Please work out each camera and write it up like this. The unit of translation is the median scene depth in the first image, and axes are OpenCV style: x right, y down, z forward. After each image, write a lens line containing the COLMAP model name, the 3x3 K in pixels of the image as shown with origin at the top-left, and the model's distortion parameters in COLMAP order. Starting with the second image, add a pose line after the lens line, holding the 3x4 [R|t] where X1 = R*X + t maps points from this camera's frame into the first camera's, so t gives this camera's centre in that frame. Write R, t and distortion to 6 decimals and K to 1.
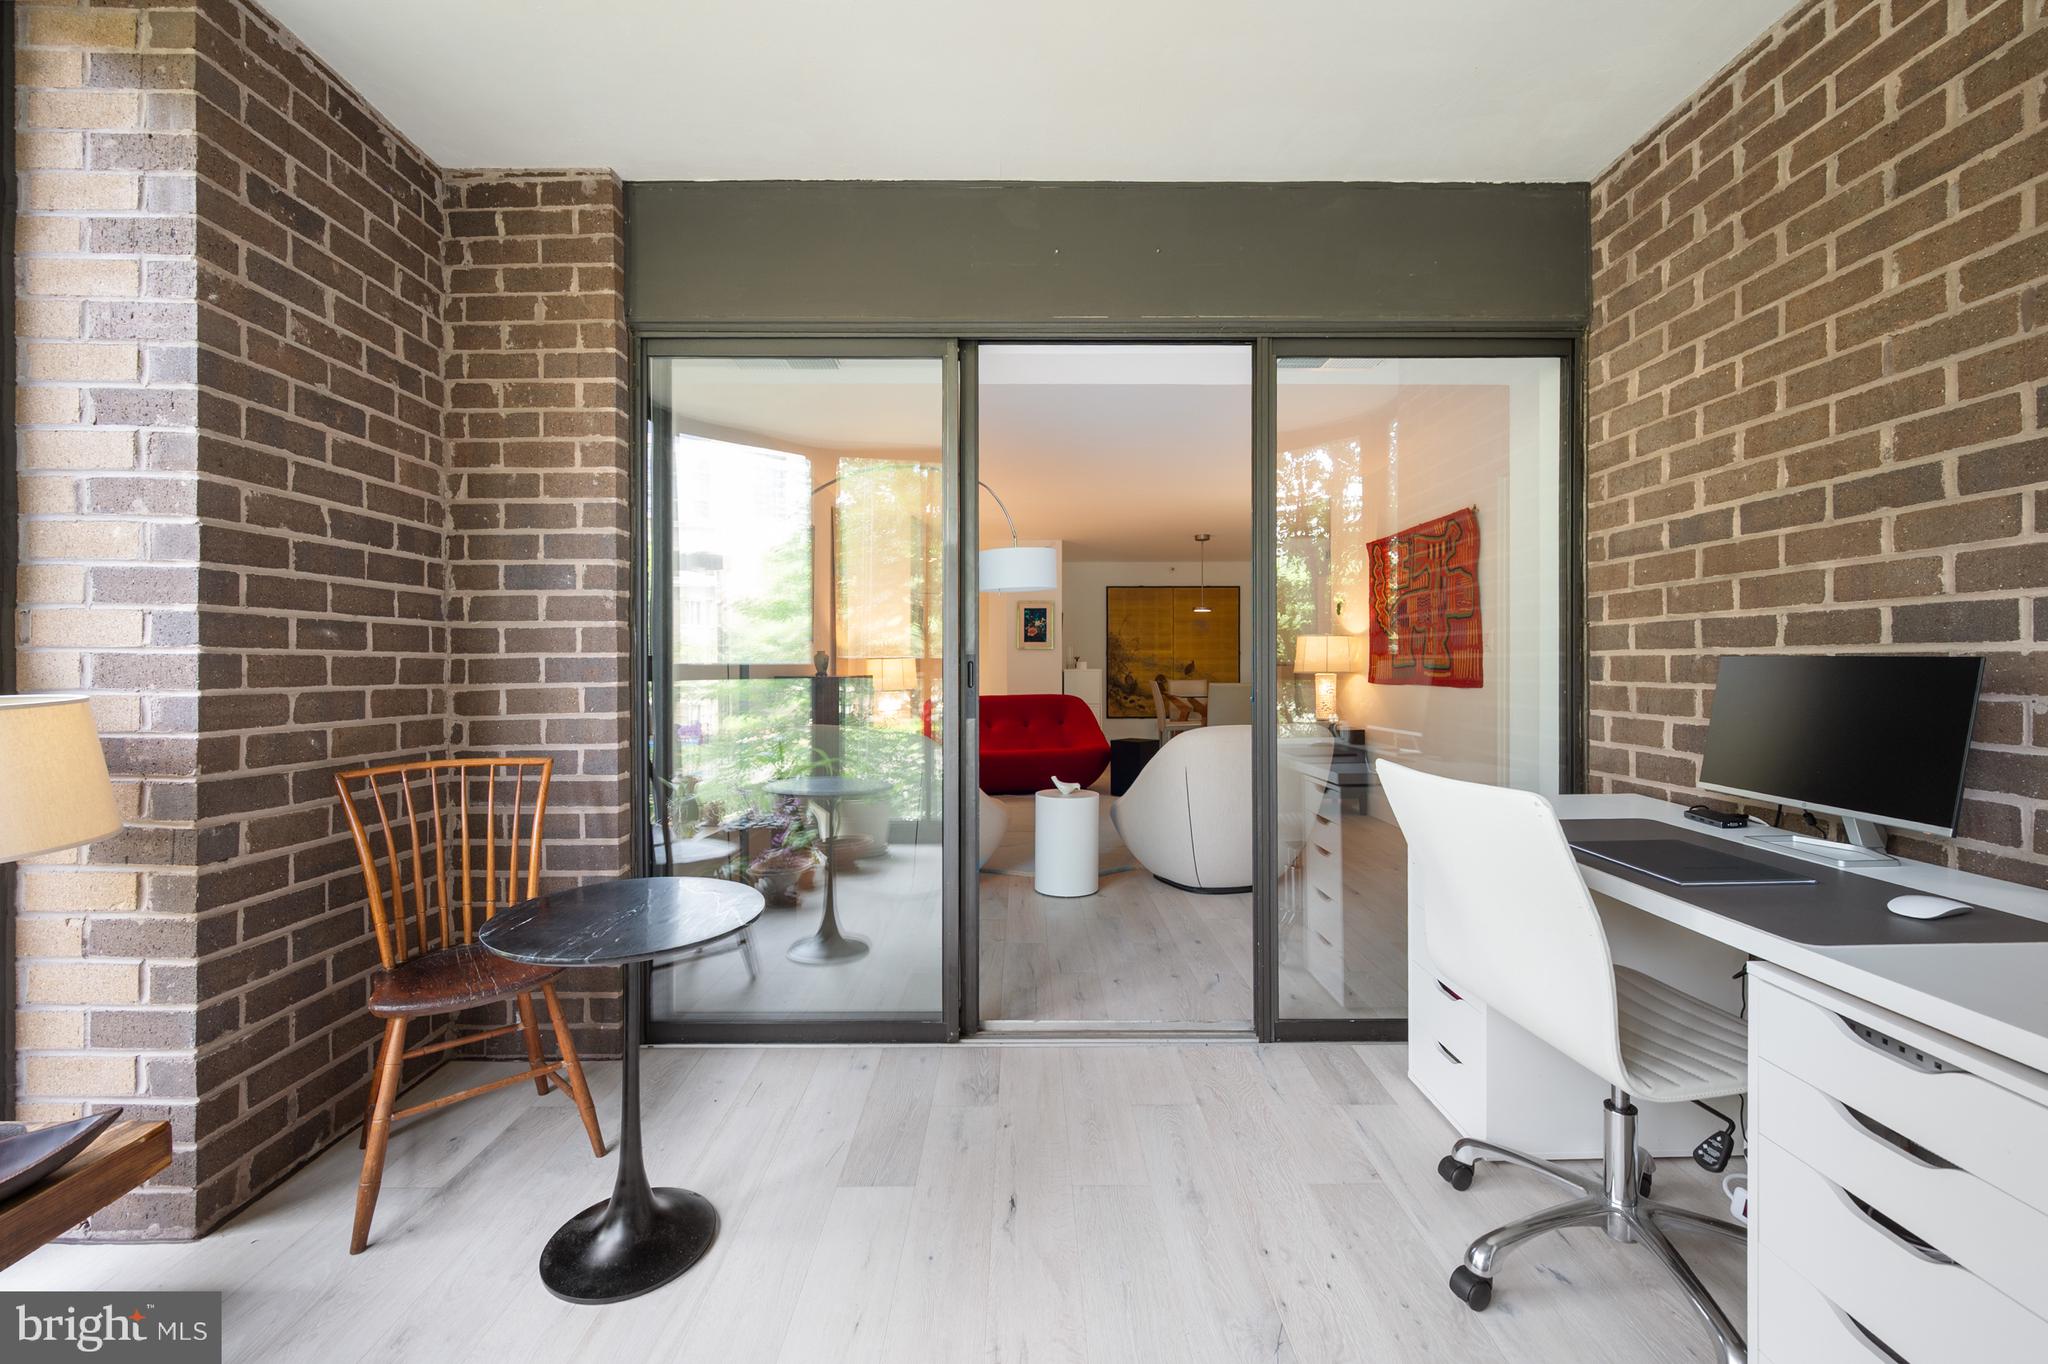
lens RADIAL K [[827.8, 0, 1027.4], [0, 827.8, 661.9], [0, 0, 1]] dist [-0.000734, 0.000538]
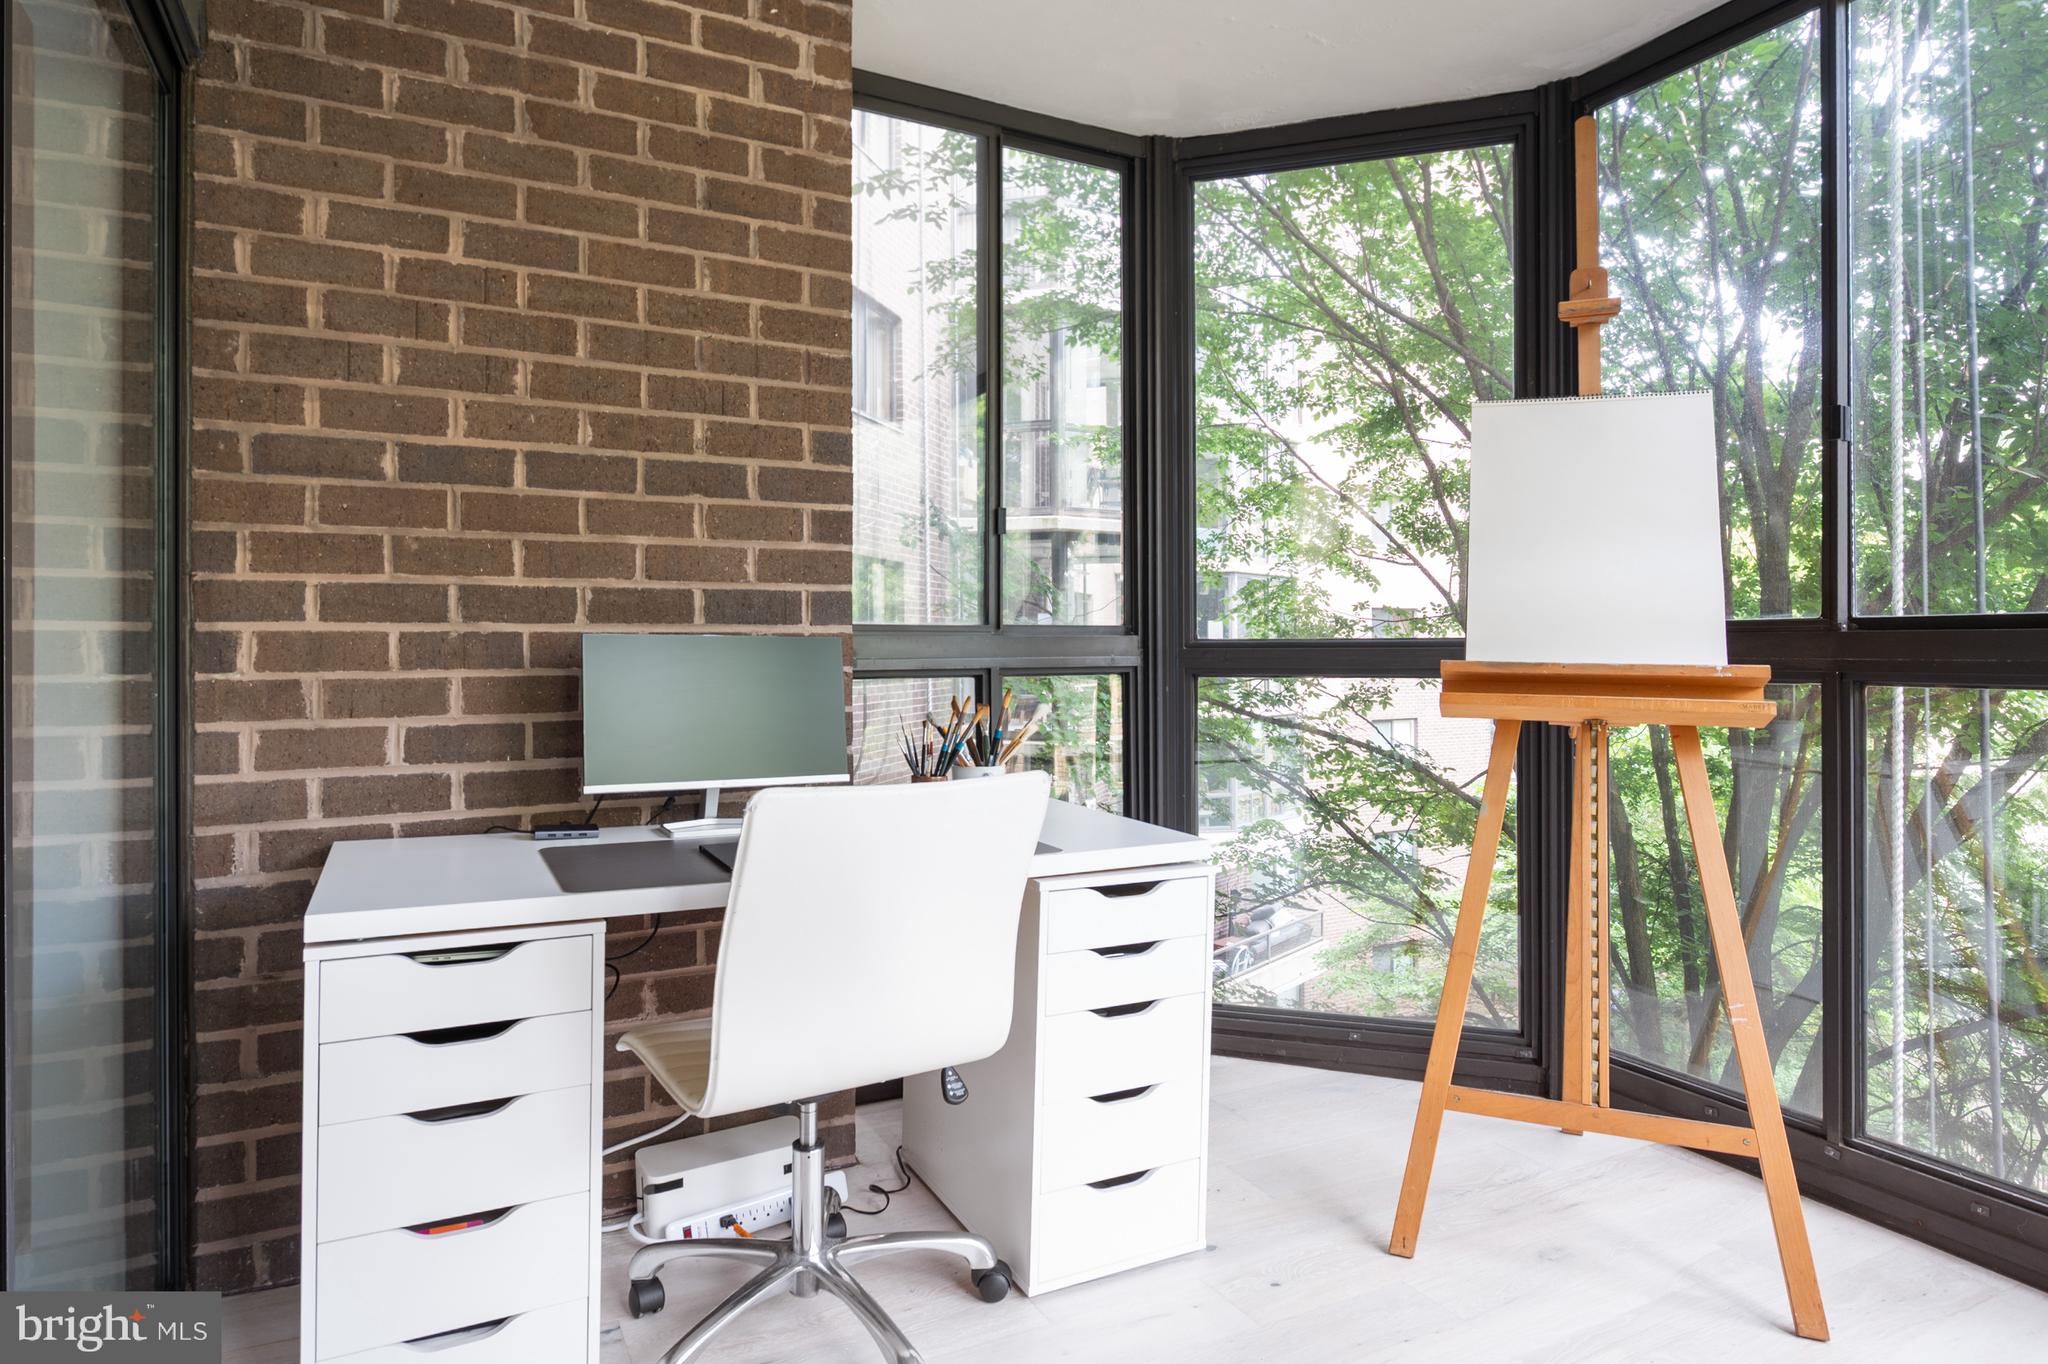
lens RADIAL K [[1159.8, 0, 1044.3], [0, 1159.8, 646.4], [0, 0, 1]] dist [-0.006705, 0.000722]
pose [[-0.462059, 0.006541, 0.886825, -0.387174], [0.003918, 0.999978, -0.005334, 0.013183], [-0.886841, 0.001010, -0.462074, 1.053328]]
